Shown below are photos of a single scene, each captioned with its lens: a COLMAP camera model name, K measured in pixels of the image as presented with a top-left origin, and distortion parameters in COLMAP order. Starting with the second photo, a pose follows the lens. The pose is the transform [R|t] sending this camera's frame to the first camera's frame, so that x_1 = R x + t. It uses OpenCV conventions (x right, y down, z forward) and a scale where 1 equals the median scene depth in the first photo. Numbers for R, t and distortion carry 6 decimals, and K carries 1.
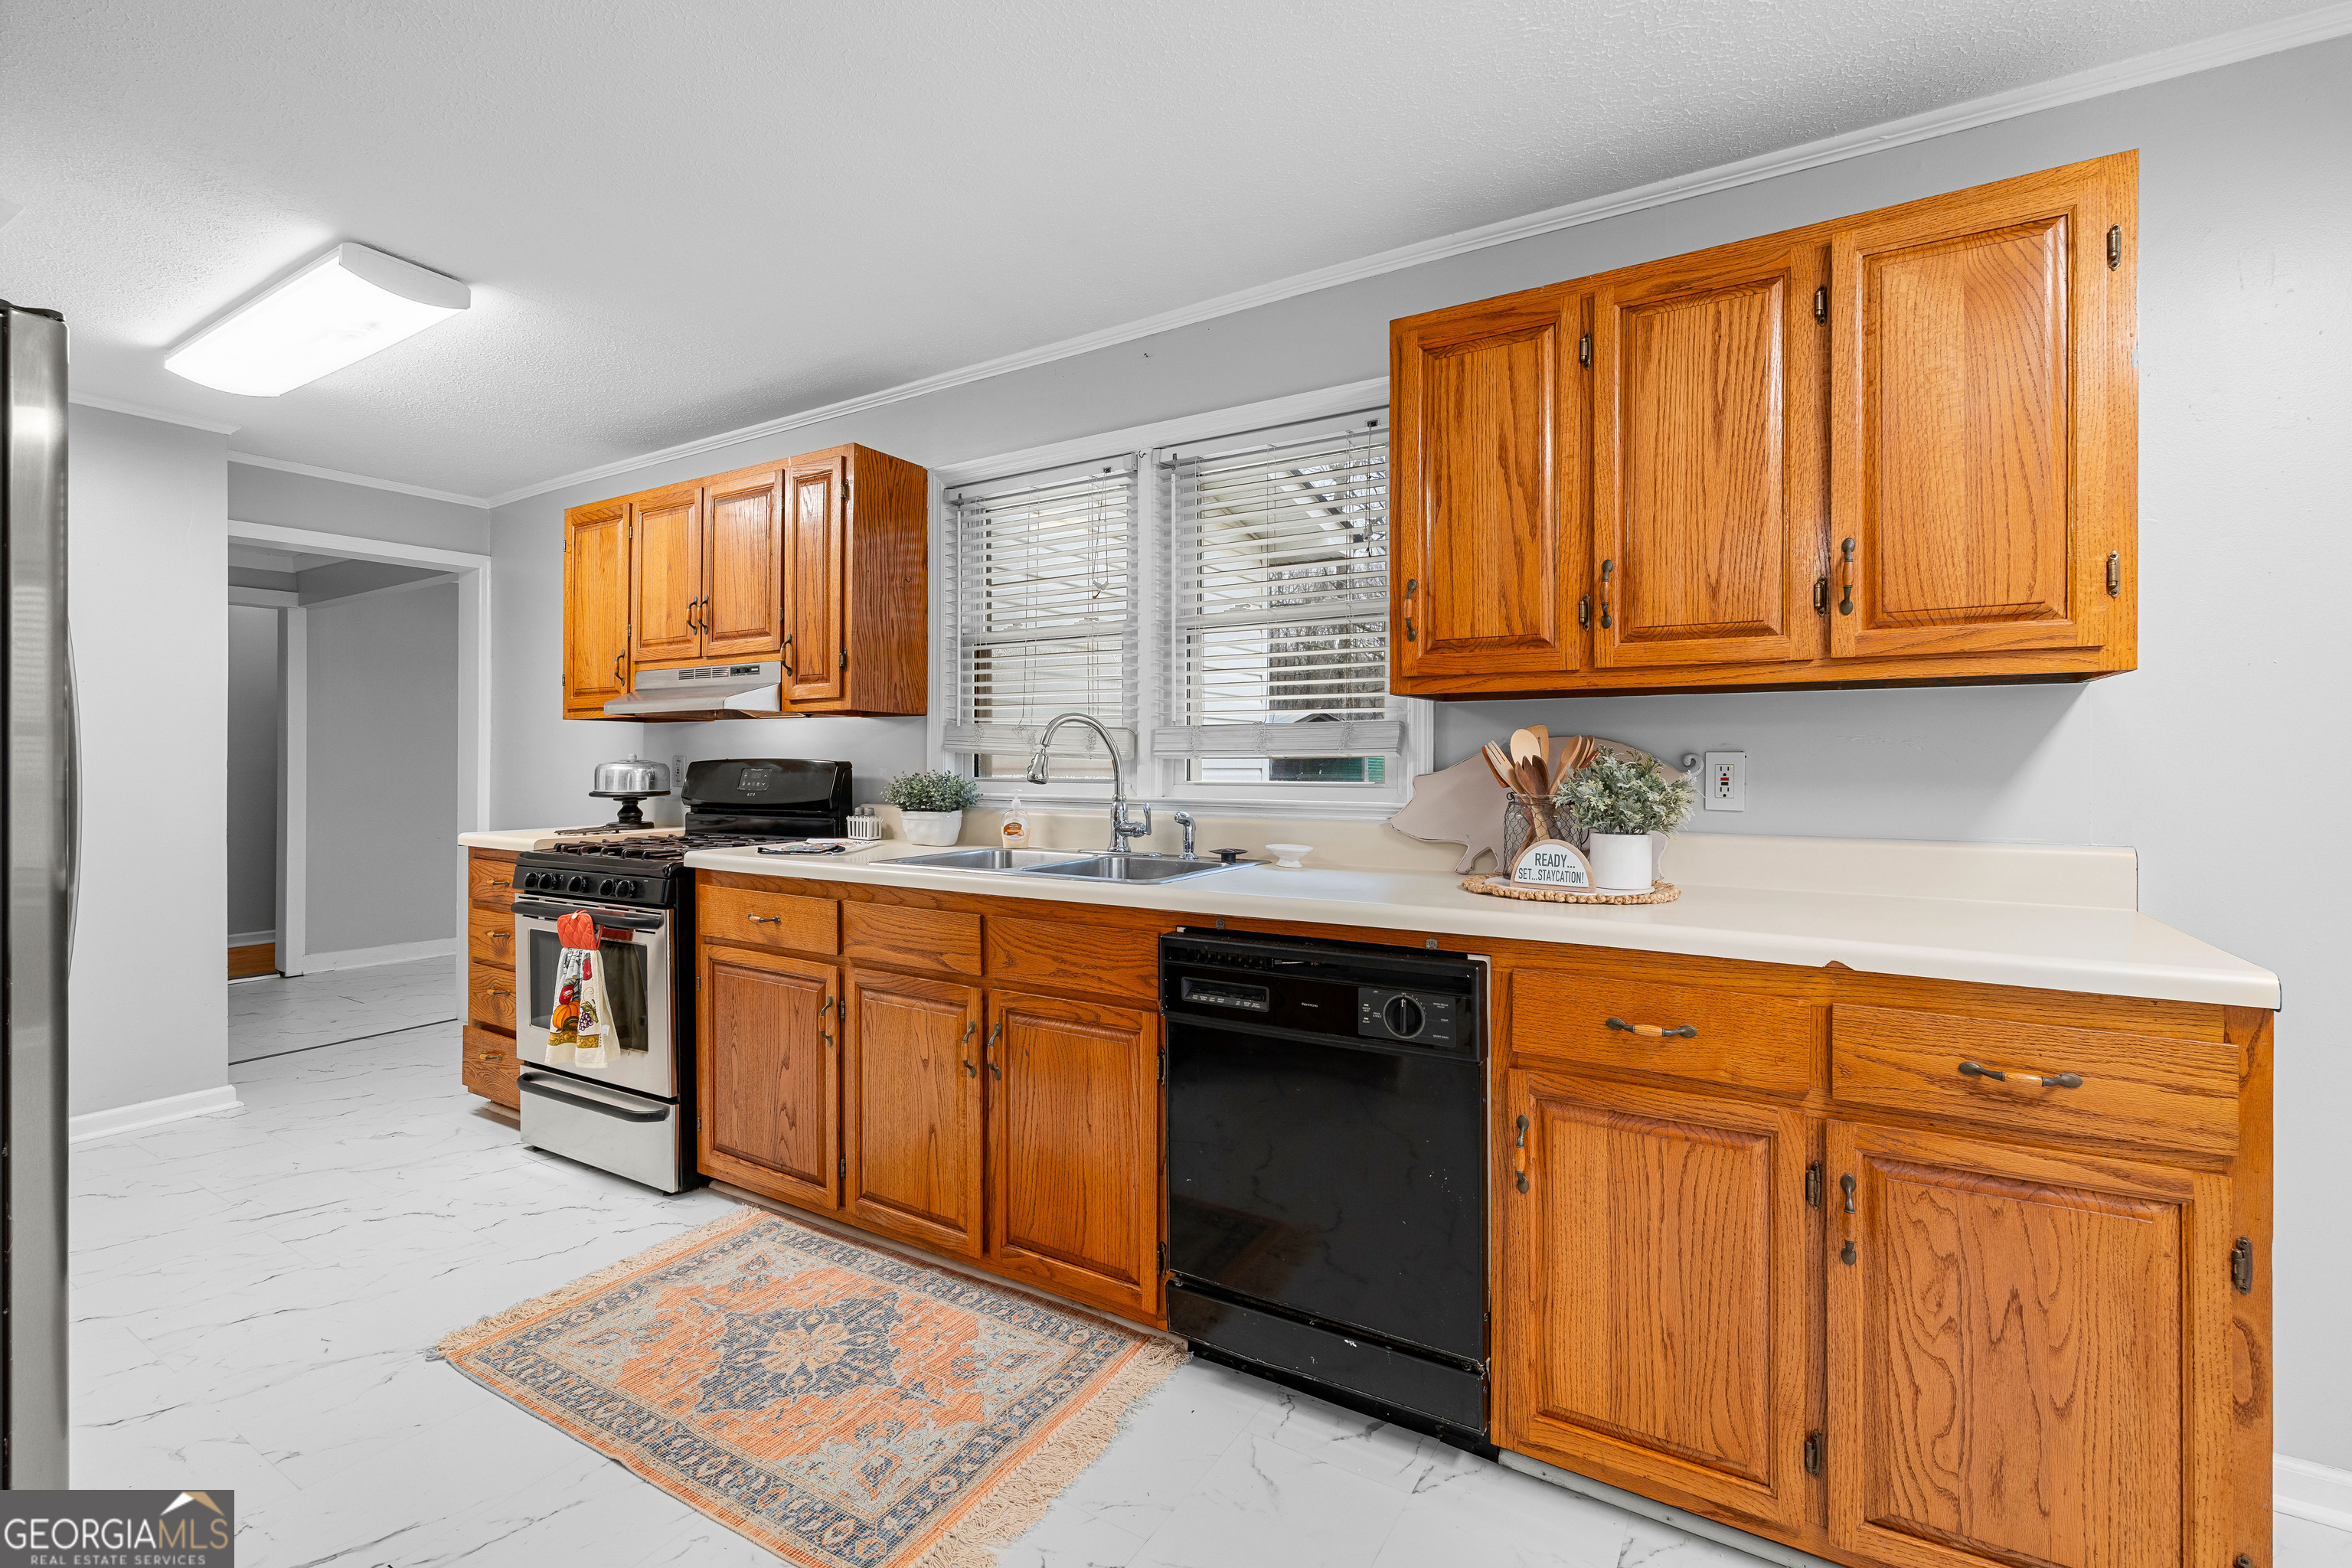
lens RADIAL K [[1041.4, 0, 1166.6], [0, 1041.4, 759.2], [0, 0, 1]] dist [-0.005008, 0.001167]
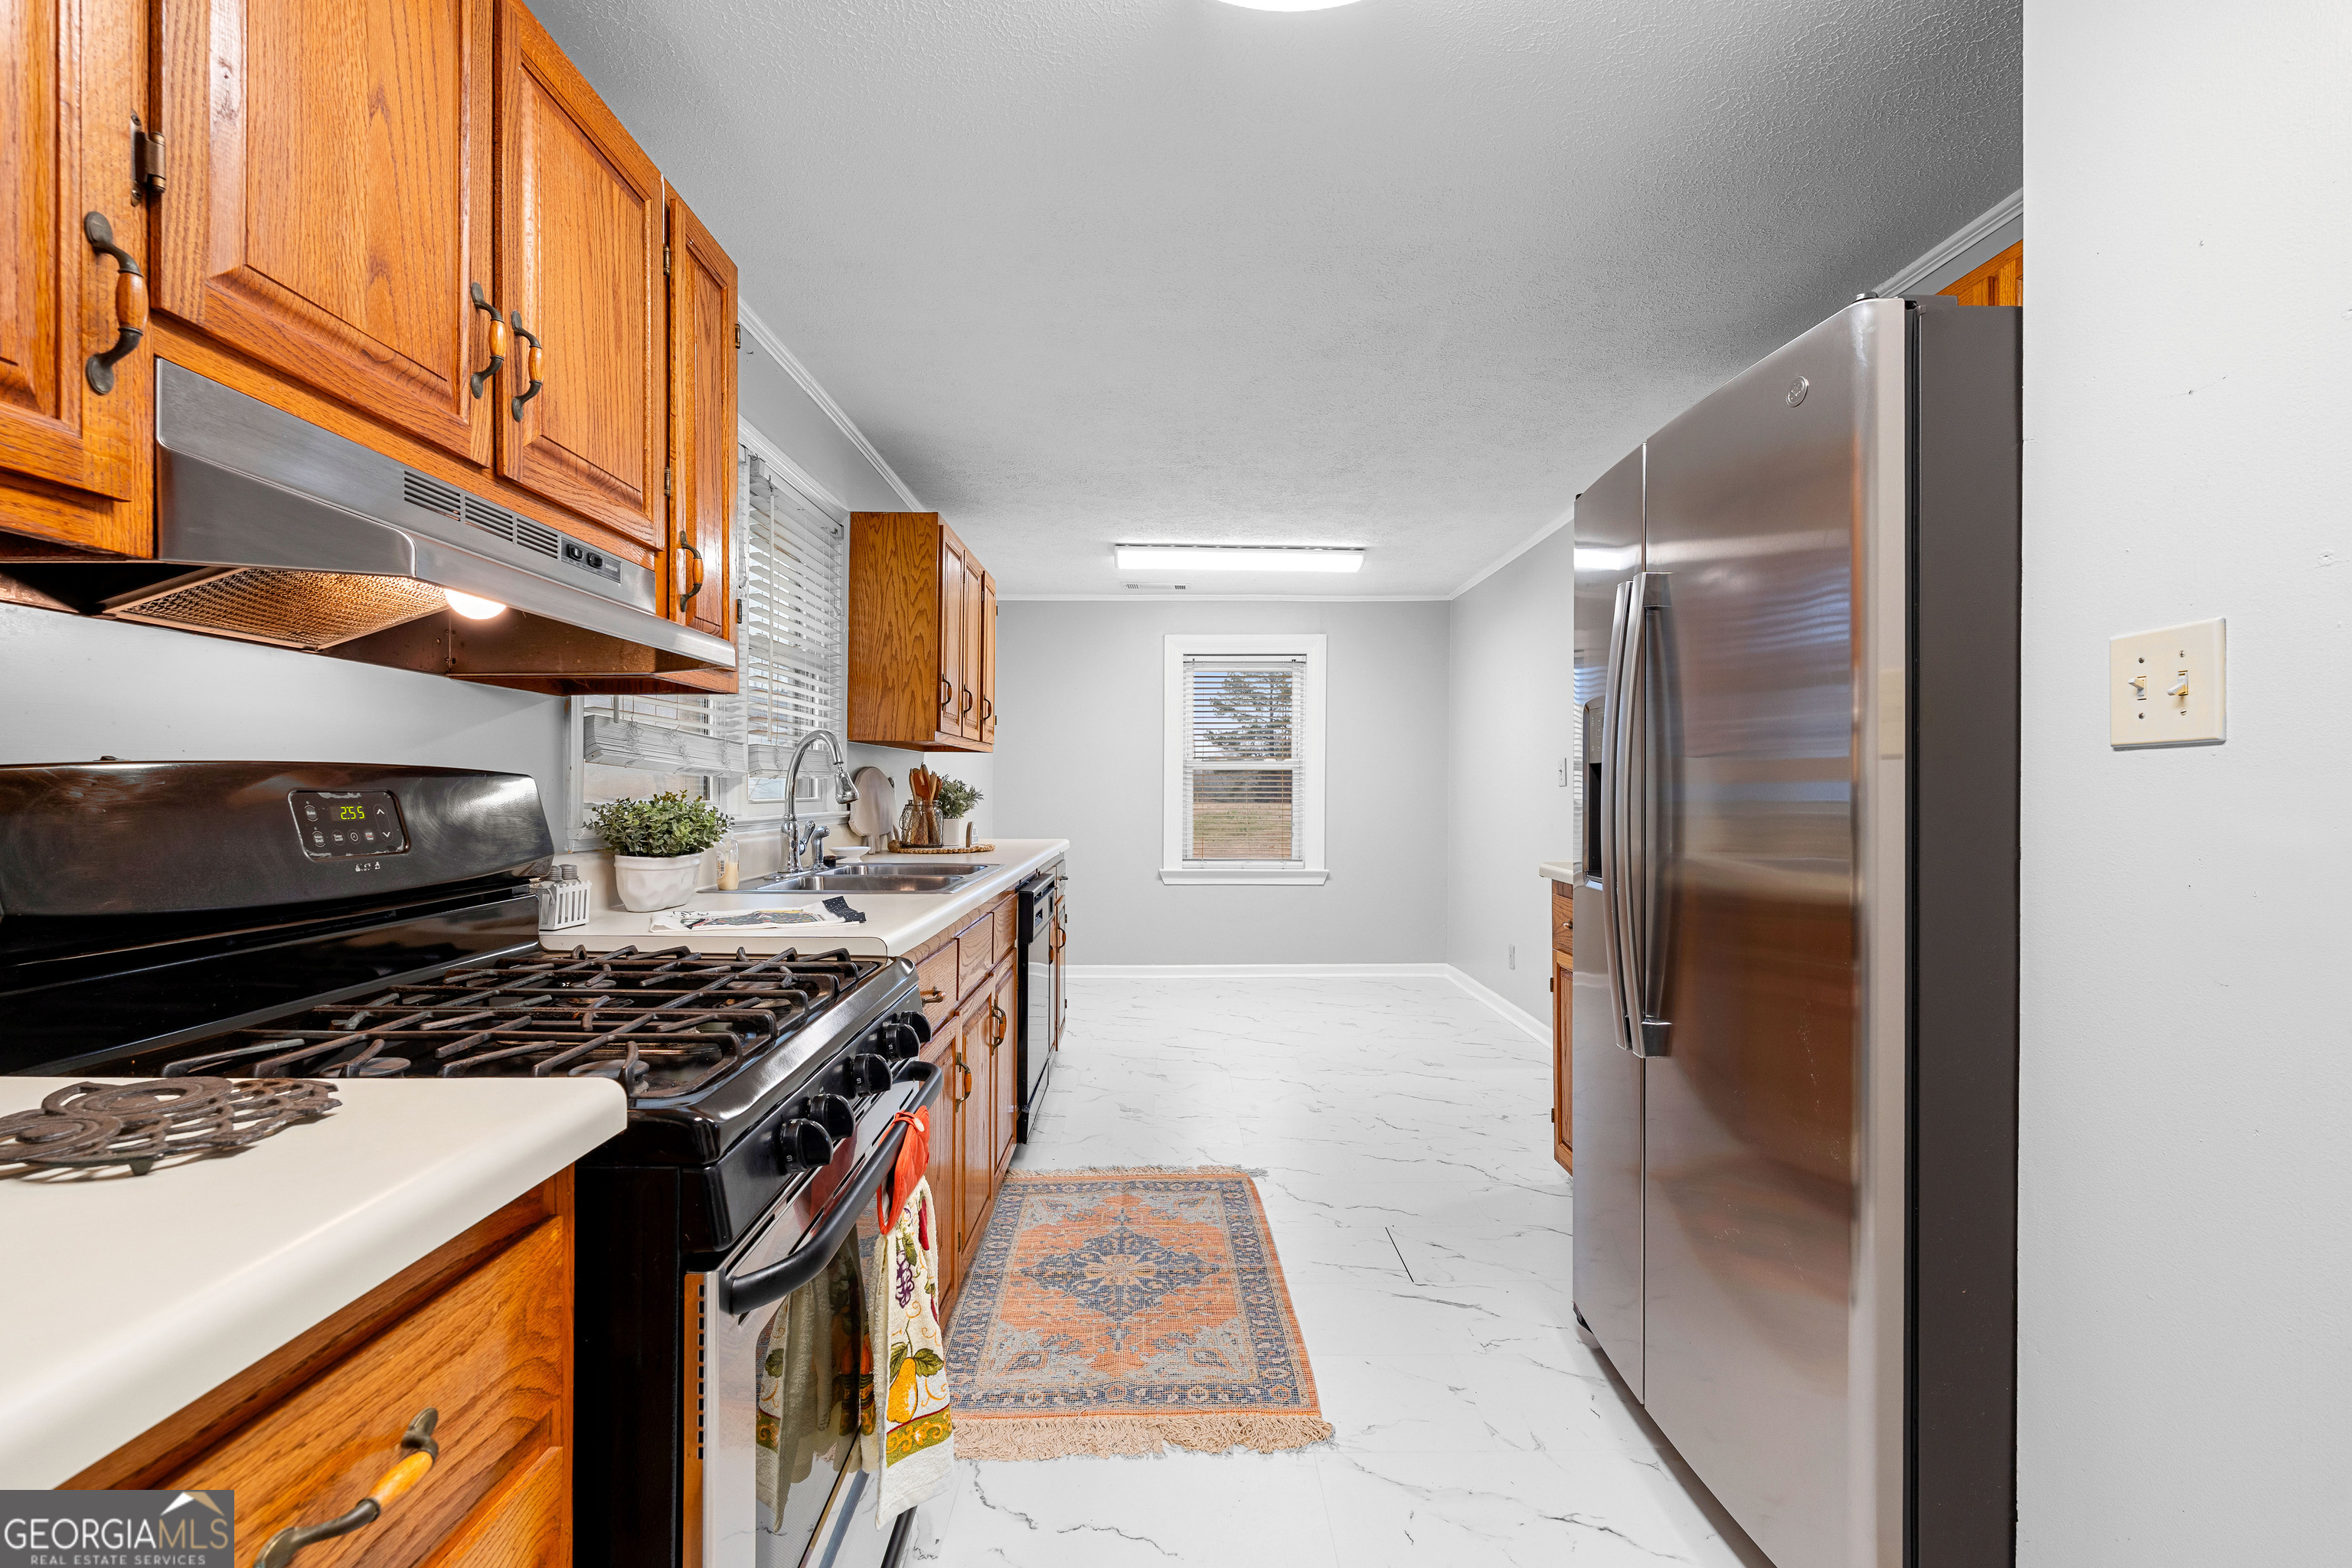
lens RADIAL K [[1041.4, 0, 1215.3], [0, 1041.4, 784.8], [0, 0, 1]] dist [-0.005008, 0.001167]
pose [[-0.571742, -0.000374, 0.820433, -1.555986], [-0.004767, 0.999985, -0.002866, 0.010999], [-0.820419, -0.005550, -0.571735, 1.785512]]
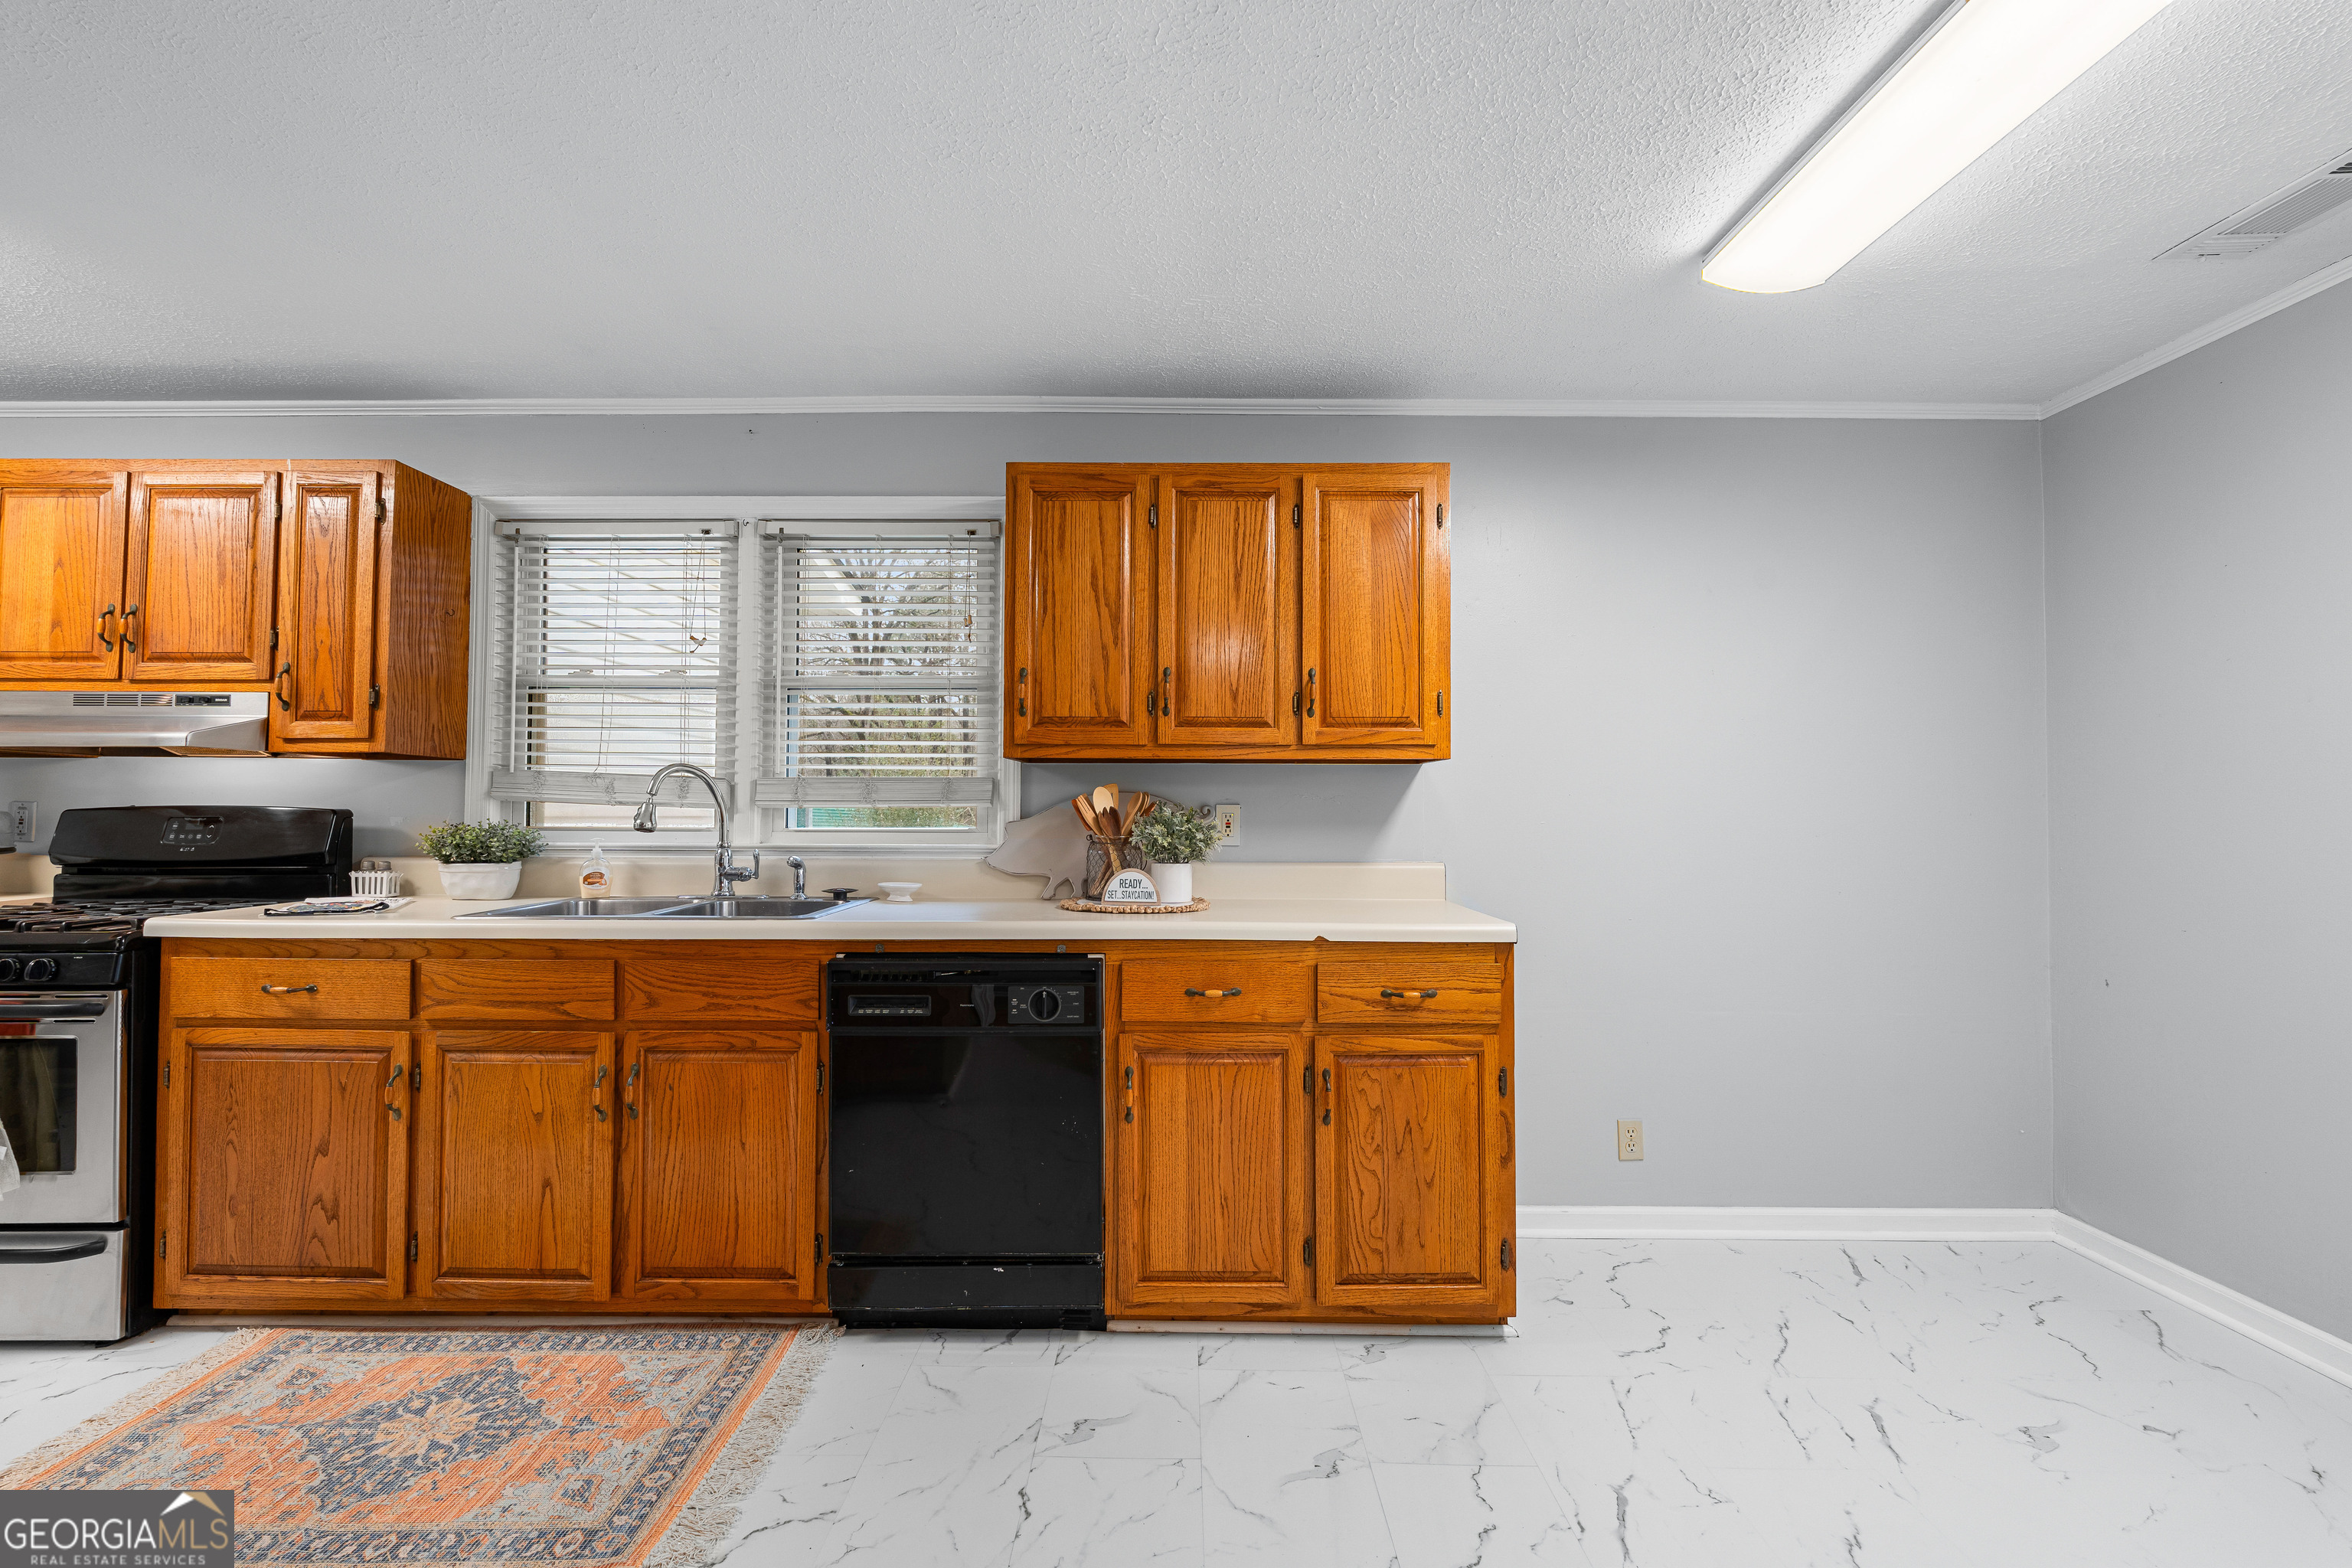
lens RADIAL K [[1041.4, 0, 1171.0], [0, 1041.4, 778.8], [0, 0, 1]] dist [-0.005008, 0.001167]
pose [[0.853130, 0.017553, 0.521402, -0.303408], [-0.003054, 0.999585, -0.028654, -0.001362], [-0.521689, 0.022853, 0.852830, -0.197604]]
